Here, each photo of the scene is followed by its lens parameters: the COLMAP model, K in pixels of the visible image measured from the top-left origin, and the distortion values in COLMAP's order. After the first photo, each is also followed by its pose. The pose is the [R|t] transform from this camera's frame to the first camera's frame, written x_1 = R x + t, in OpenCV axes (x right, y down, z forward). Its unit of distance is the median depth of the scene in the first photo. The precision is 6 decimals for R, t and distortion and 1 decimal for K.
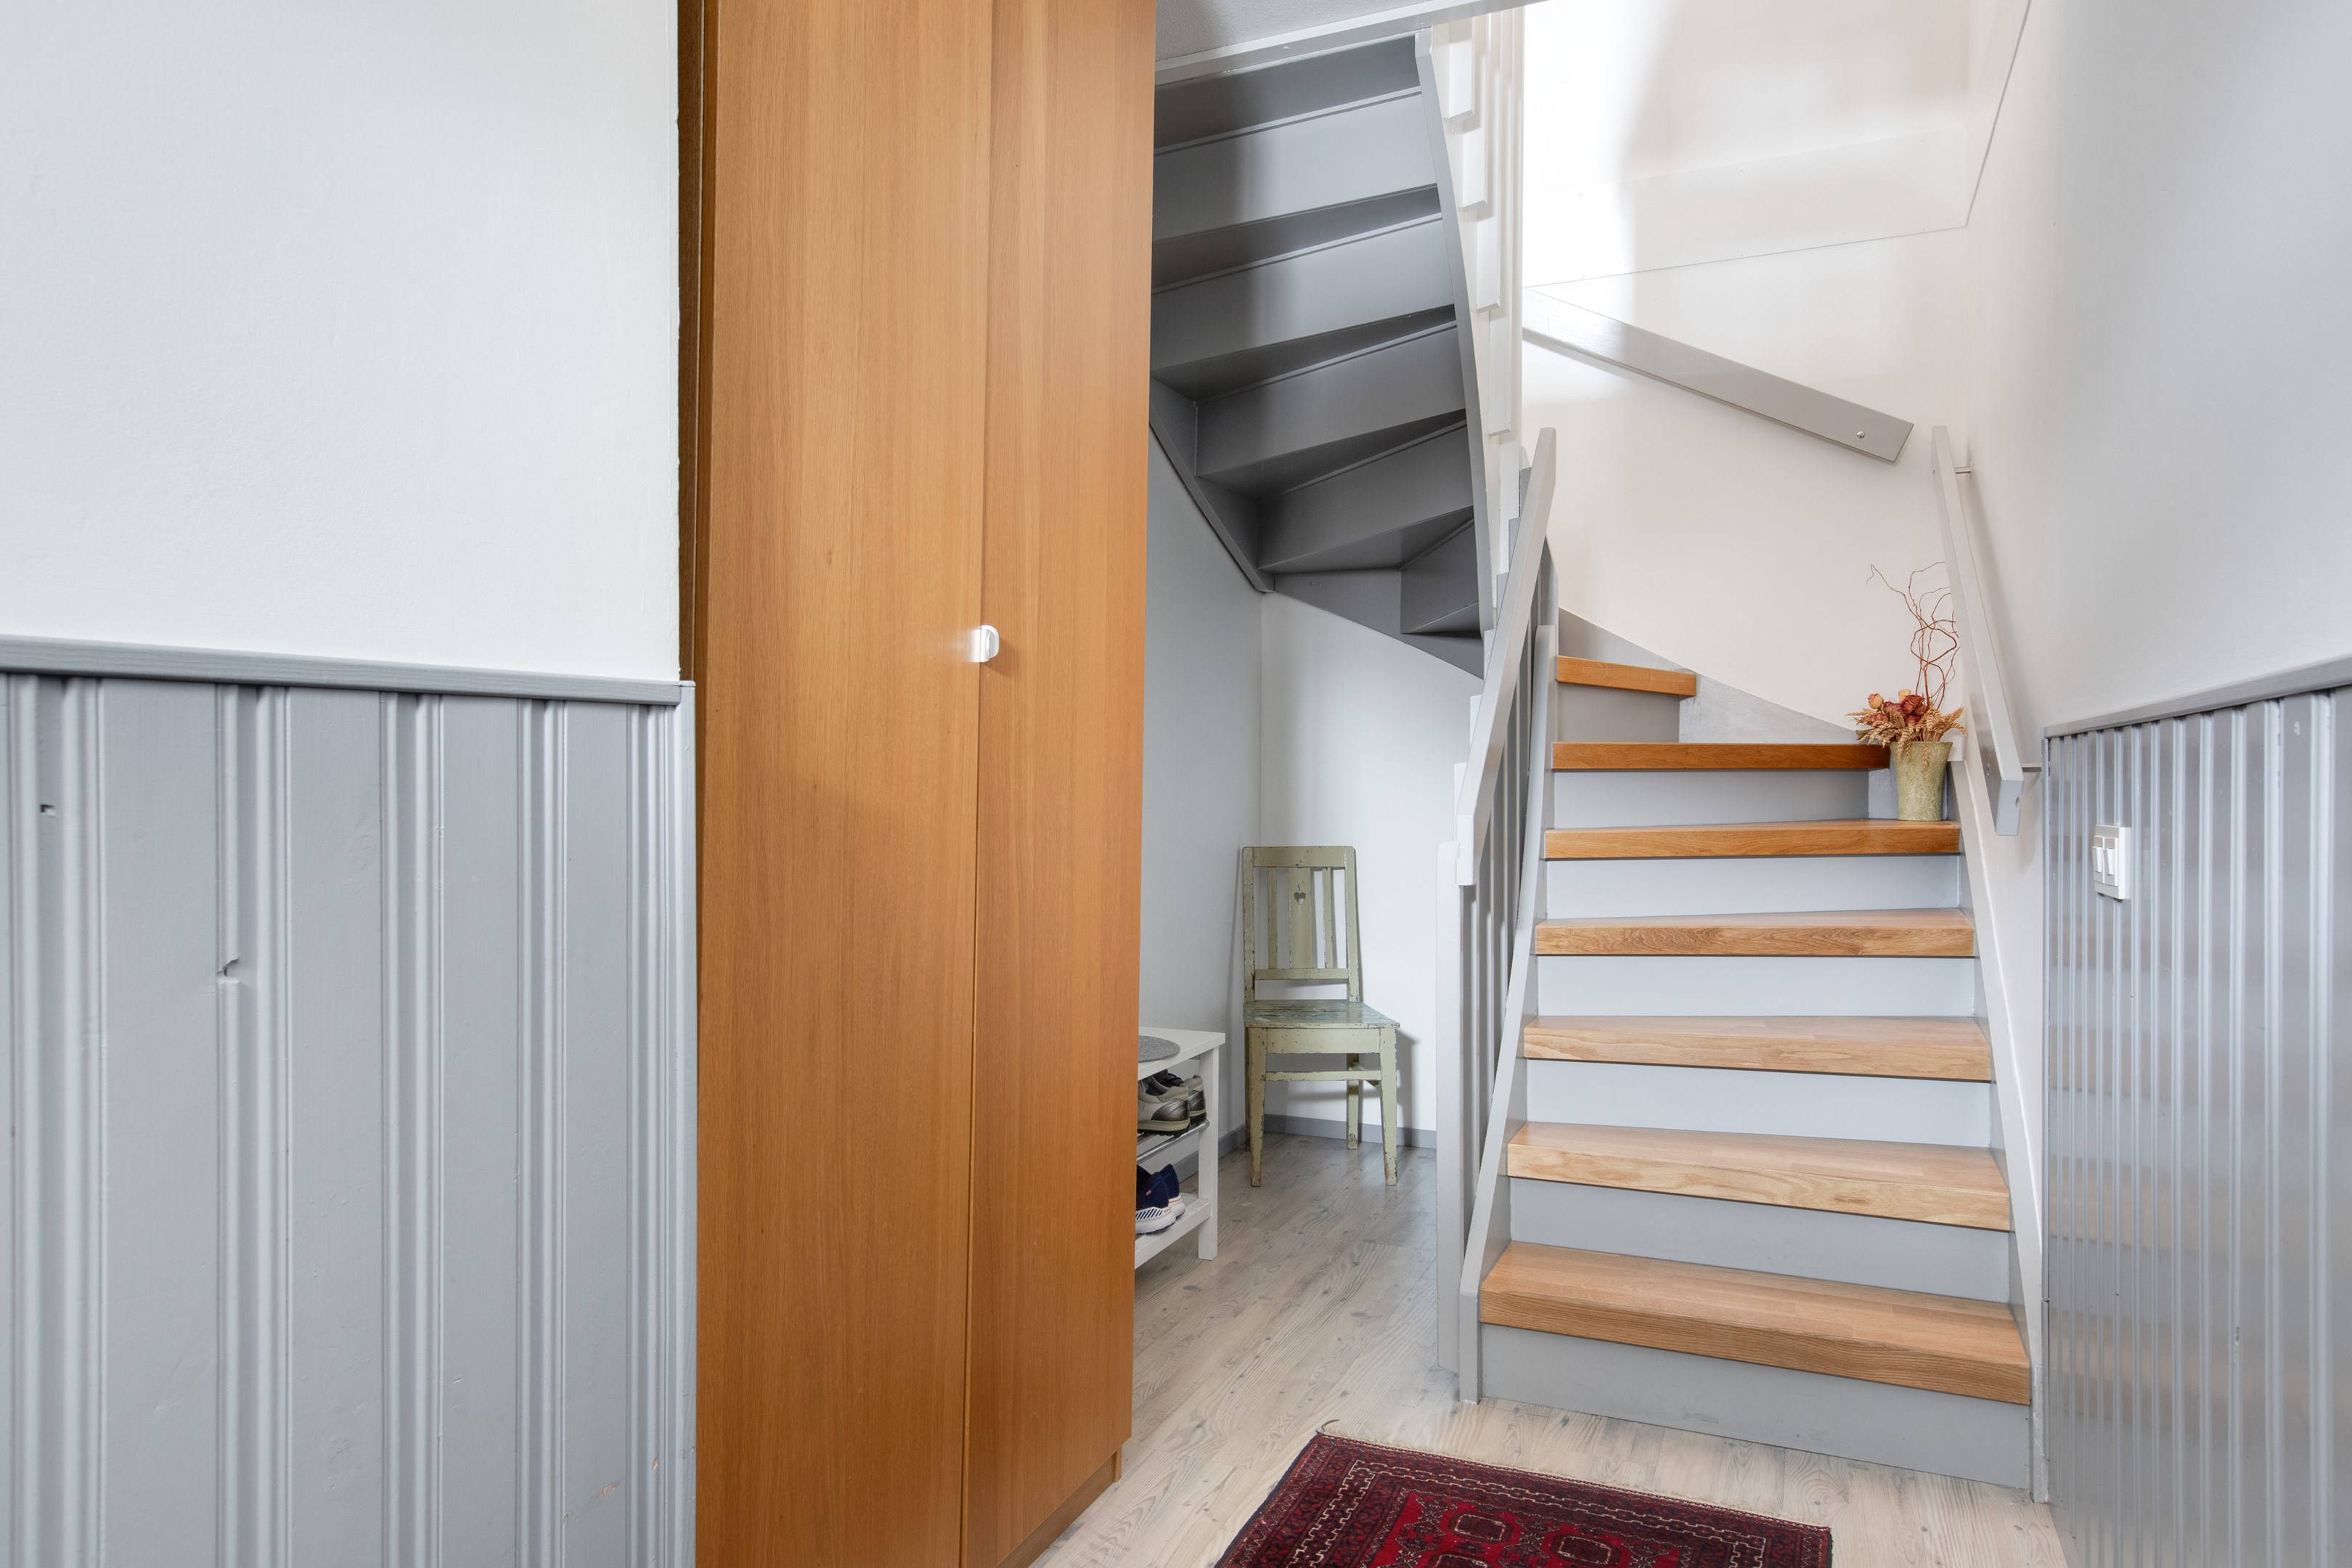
lens RADIAL K [[1574.4, 0, 1173.3], [0, 1574.4, 756.6], [0, 0, 1]] dist [0.030896, -0.001142]
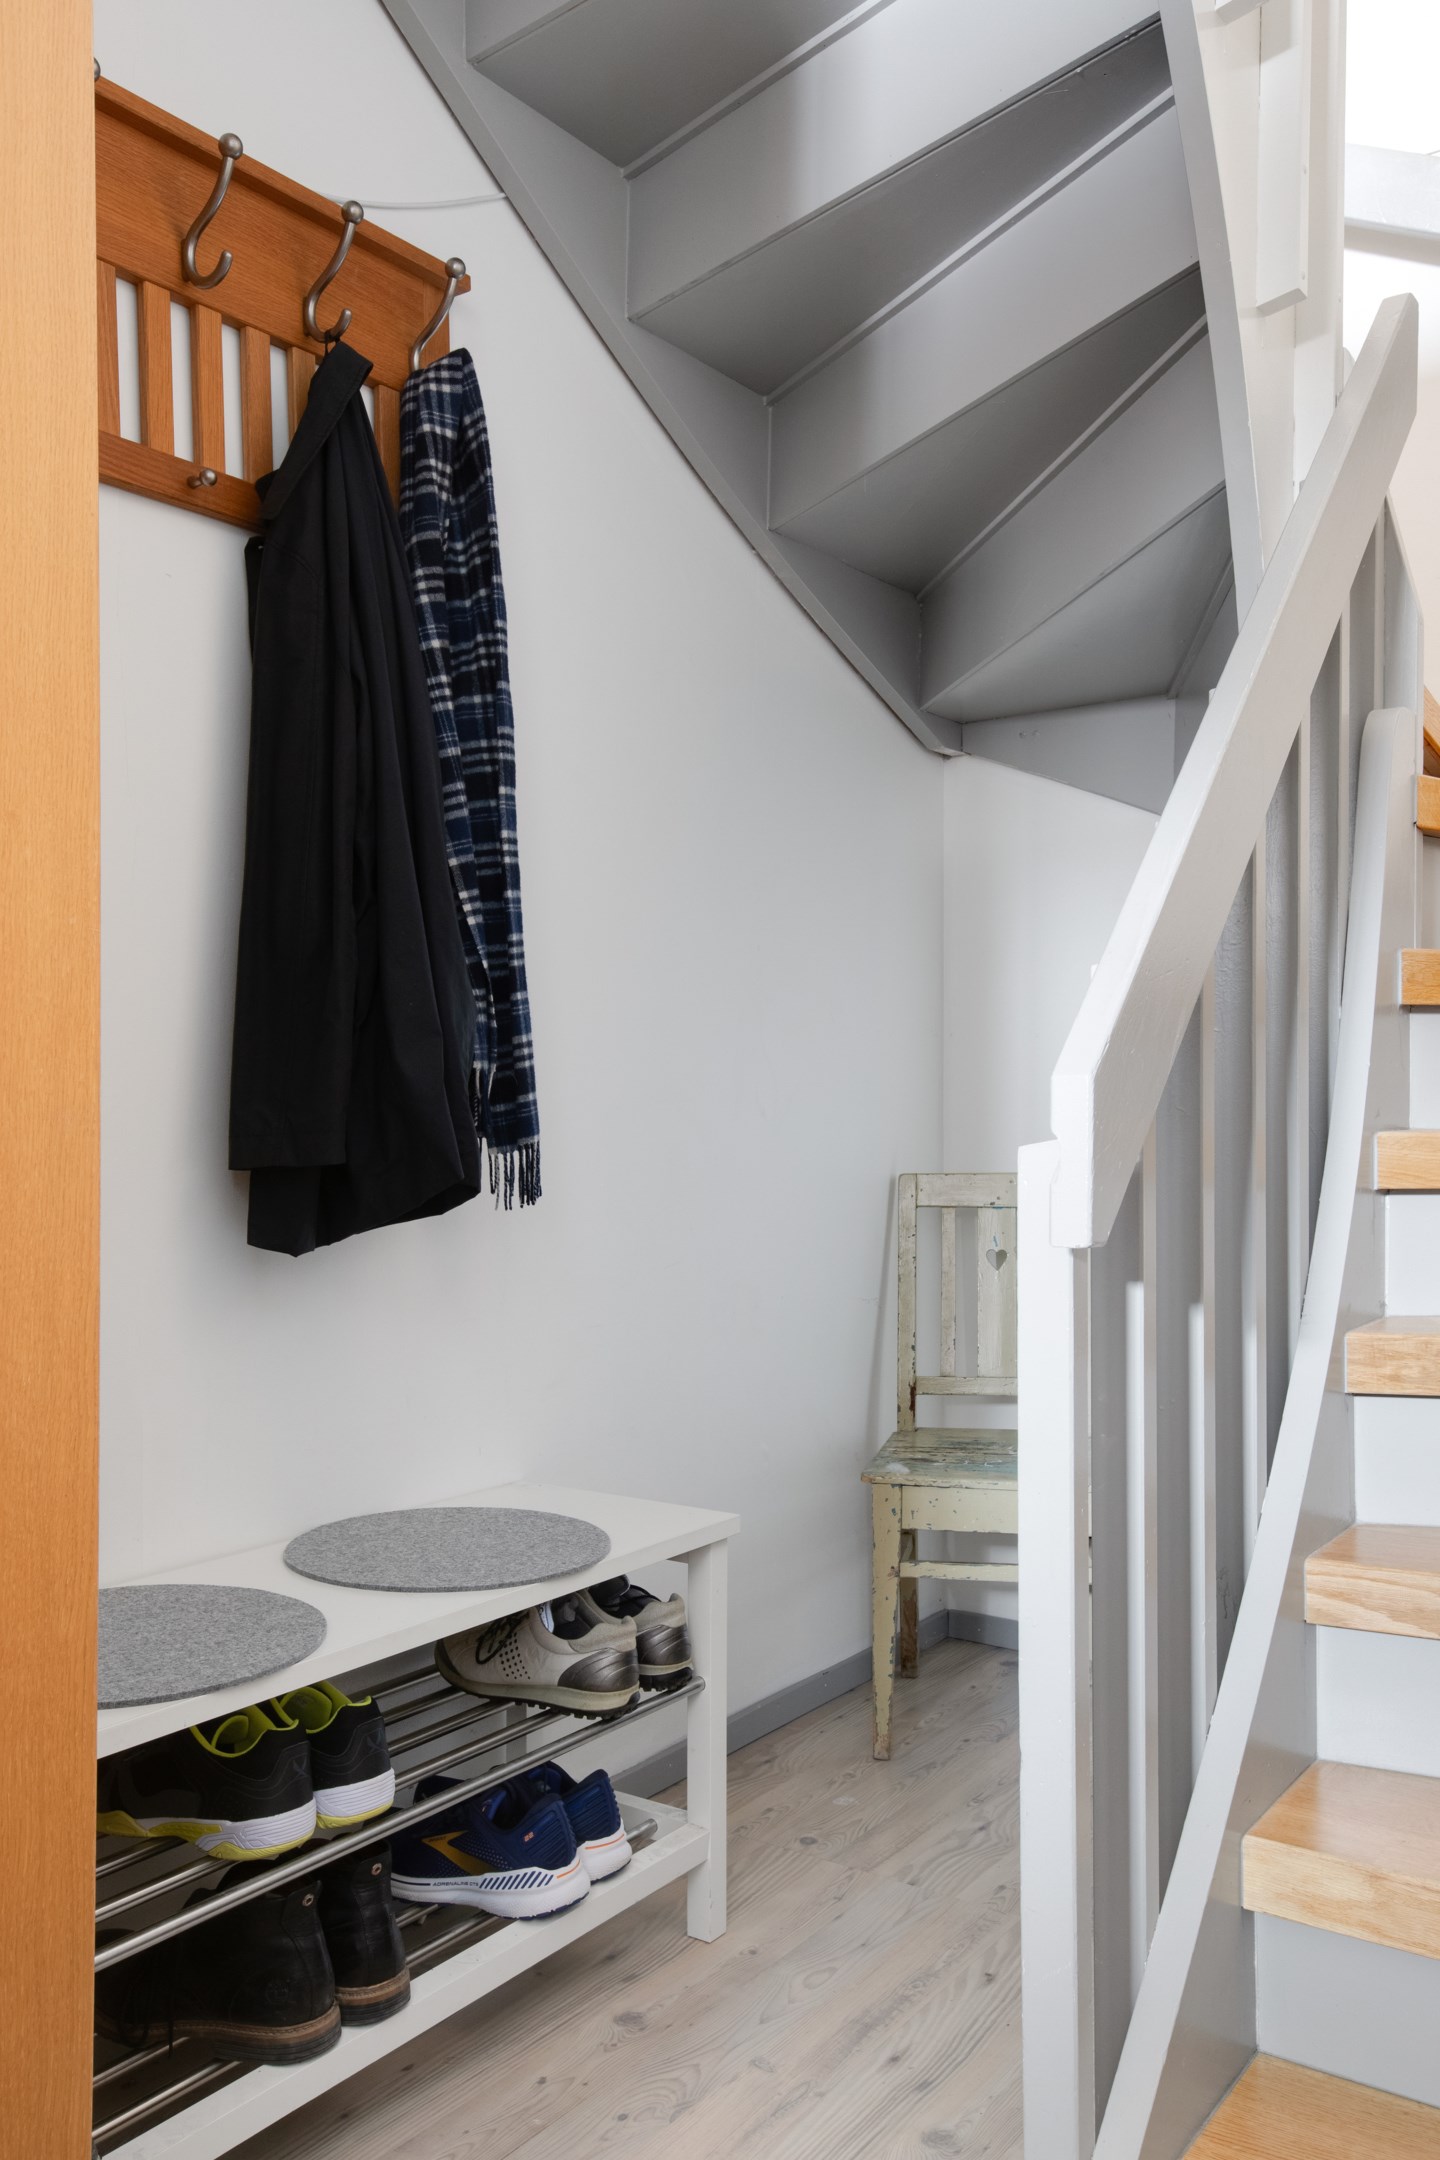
lens RADIAL K [[1649.2, 0, 715.4], [0, 1649.2, 1108.4], [0, 0, 1]] dist [-0.001908, 0.009513]
pose [[0.971074, -0.006110, -0.238699, 0.162104], [0.007694, 0.999954, 0.005702, 0.036660], [0.238654, -0.007374, 0.971077, 0.472359]]
